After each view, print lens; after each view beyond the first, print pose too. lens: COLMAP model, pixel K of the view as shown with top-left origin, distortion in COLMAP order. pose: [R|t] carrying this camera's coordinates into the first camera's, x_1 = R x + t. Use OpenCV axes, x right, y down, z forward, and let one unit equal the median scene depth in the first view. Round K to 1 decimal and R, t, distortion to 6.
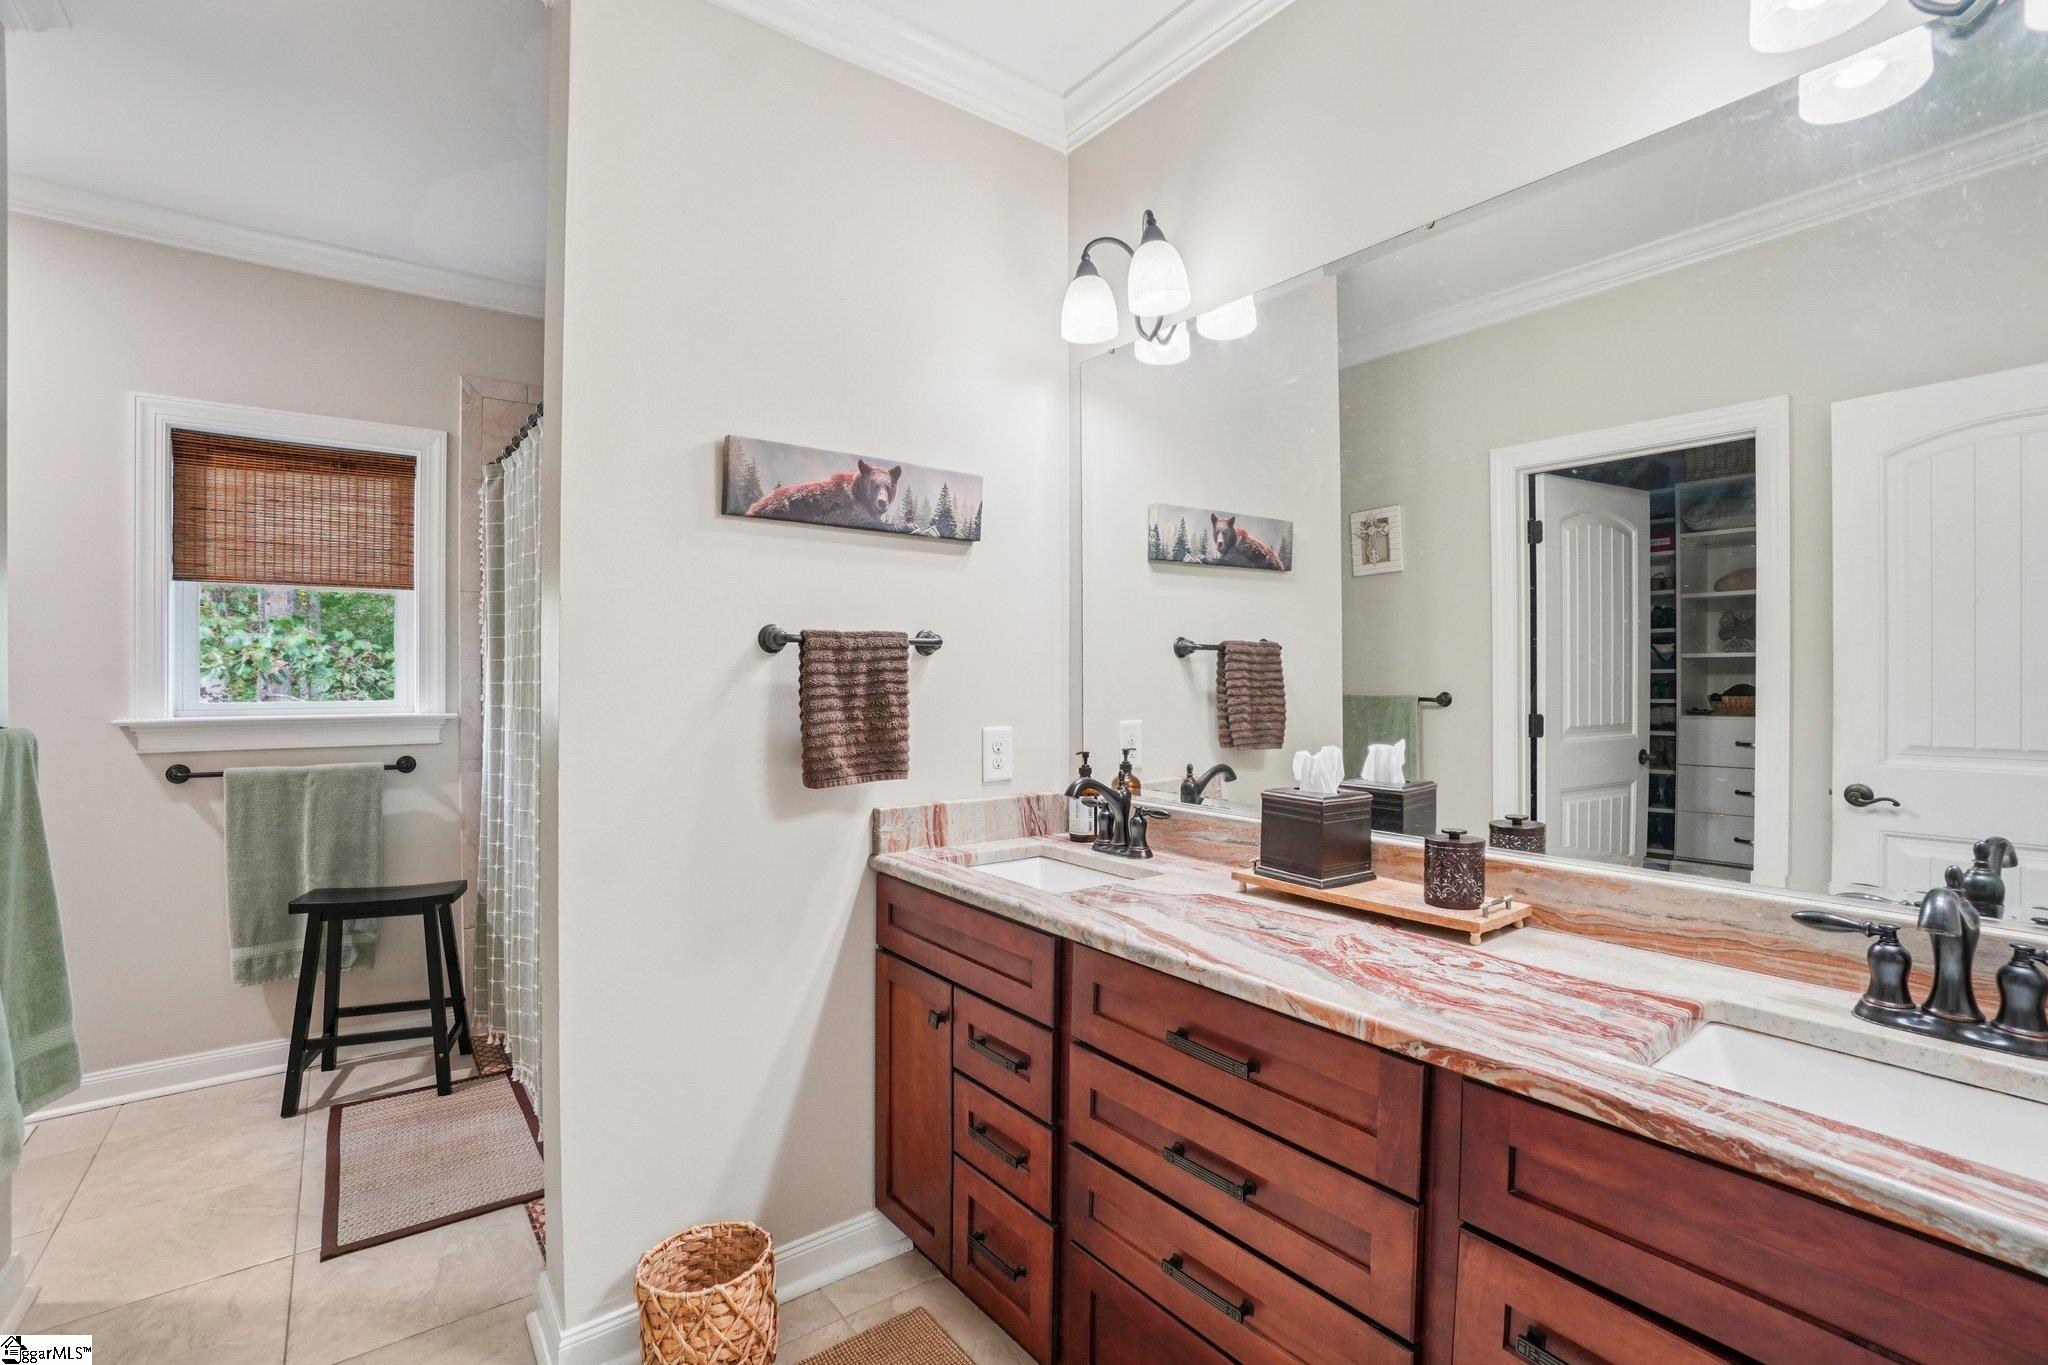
lens RADIAL K [[927.2, 0, 1029.5], [0, 927.2, 682.2], [0, 0, 1]] dist [-0.039995, 0.007647]
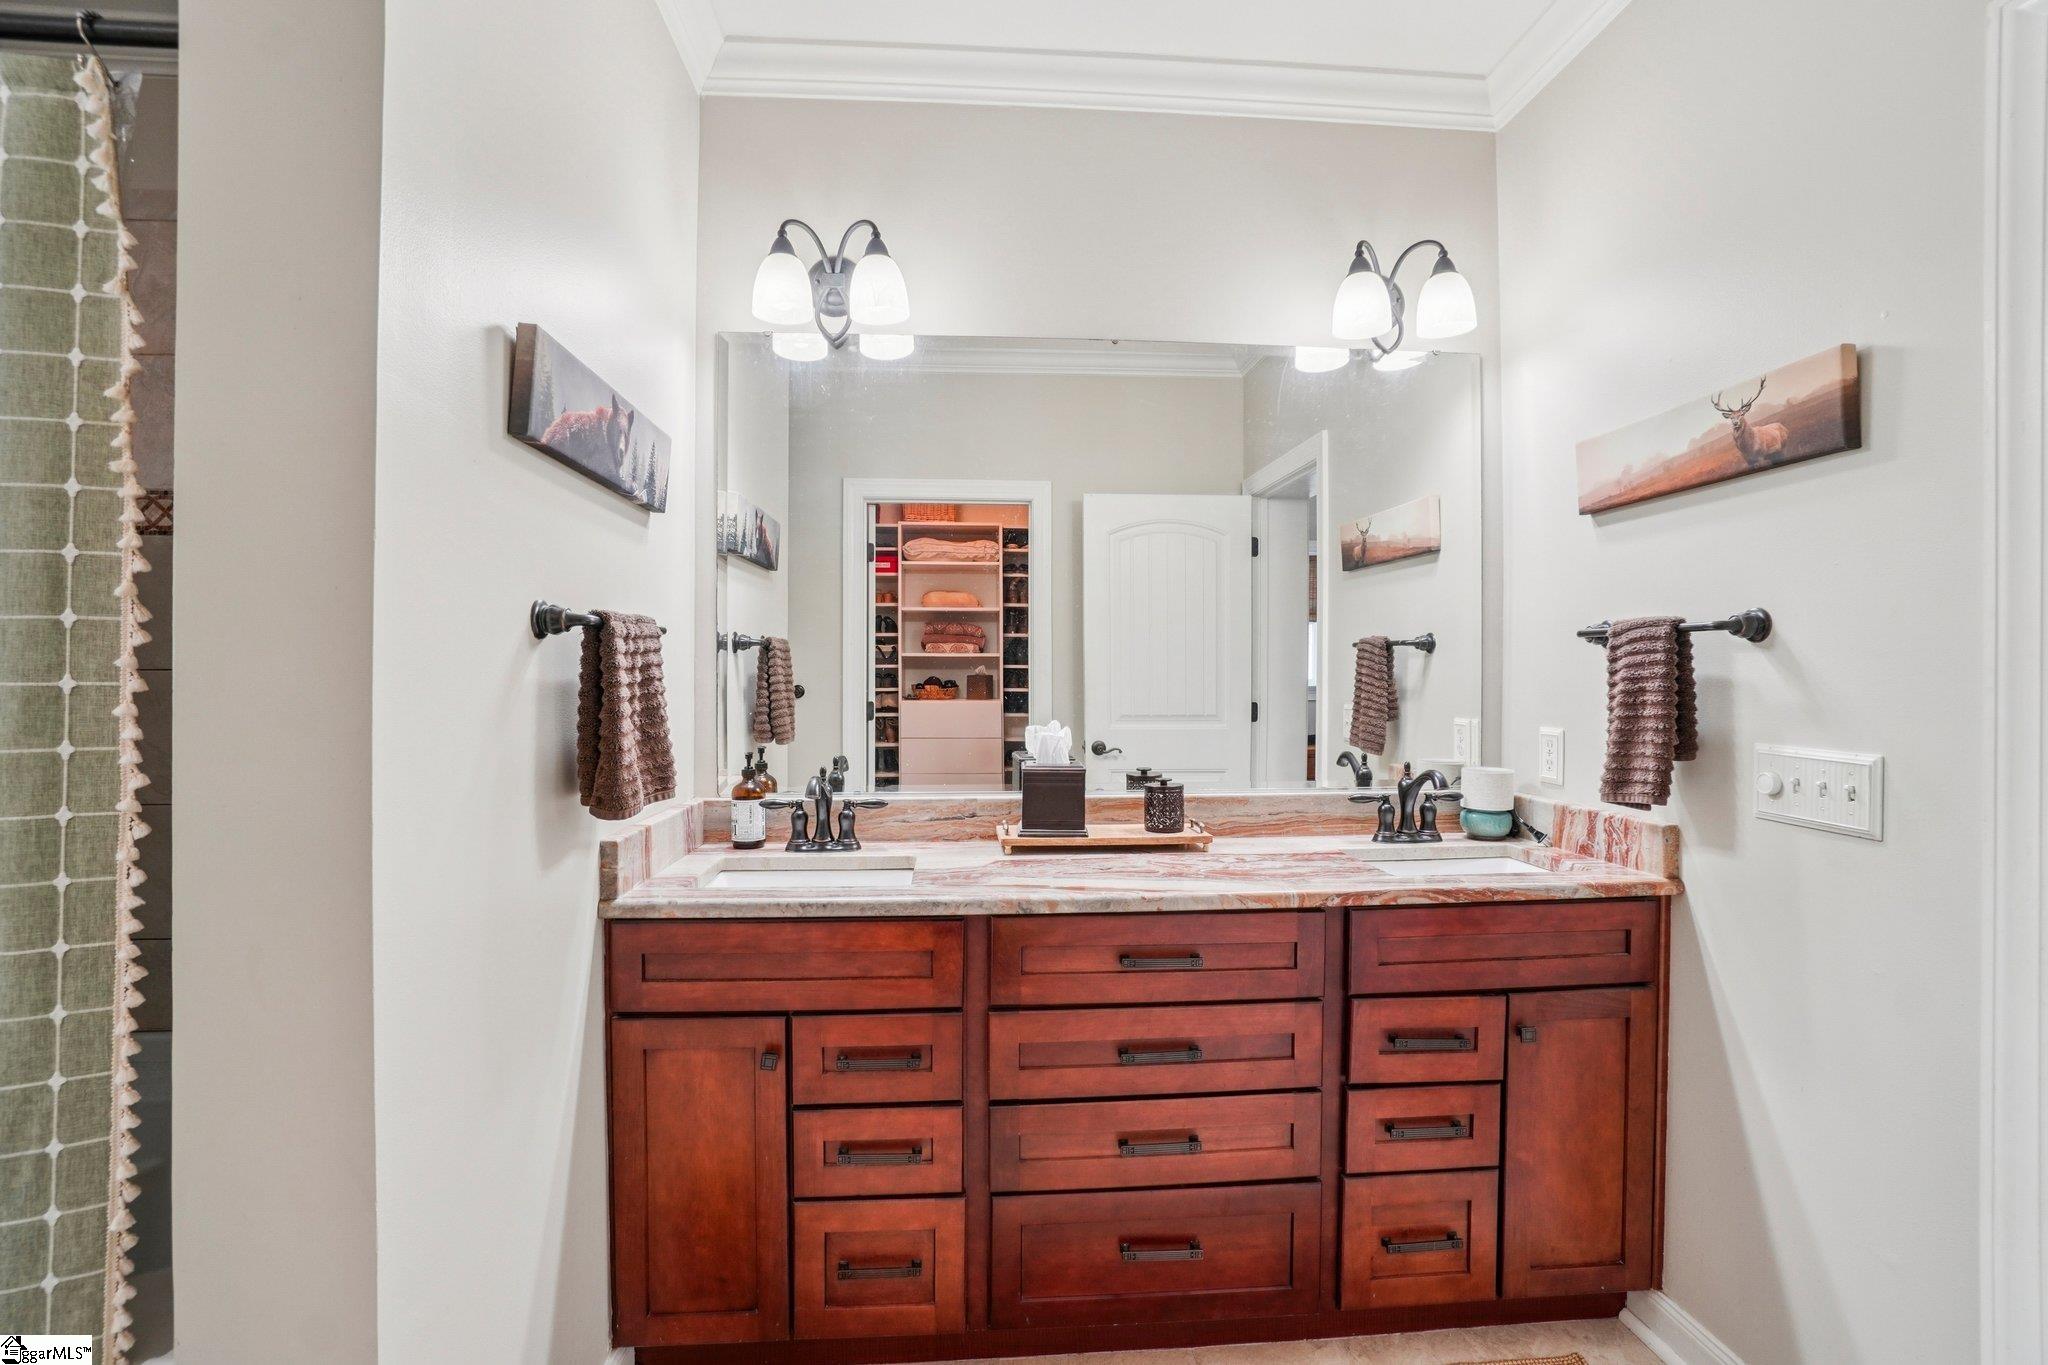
lens RADIAL K [[927.2, 0, 1028.0], [0, 927.2, 672.1], [0, 0, 1]] dist [-0.039995, 0.007647]
pose [[0.541969, -0.001357, 0.840397, -0.677709], [0.003978, 0.999992, -0.000951, -0.004476], [-0.840389, 0.003859, 0.541970, 0.304256]]
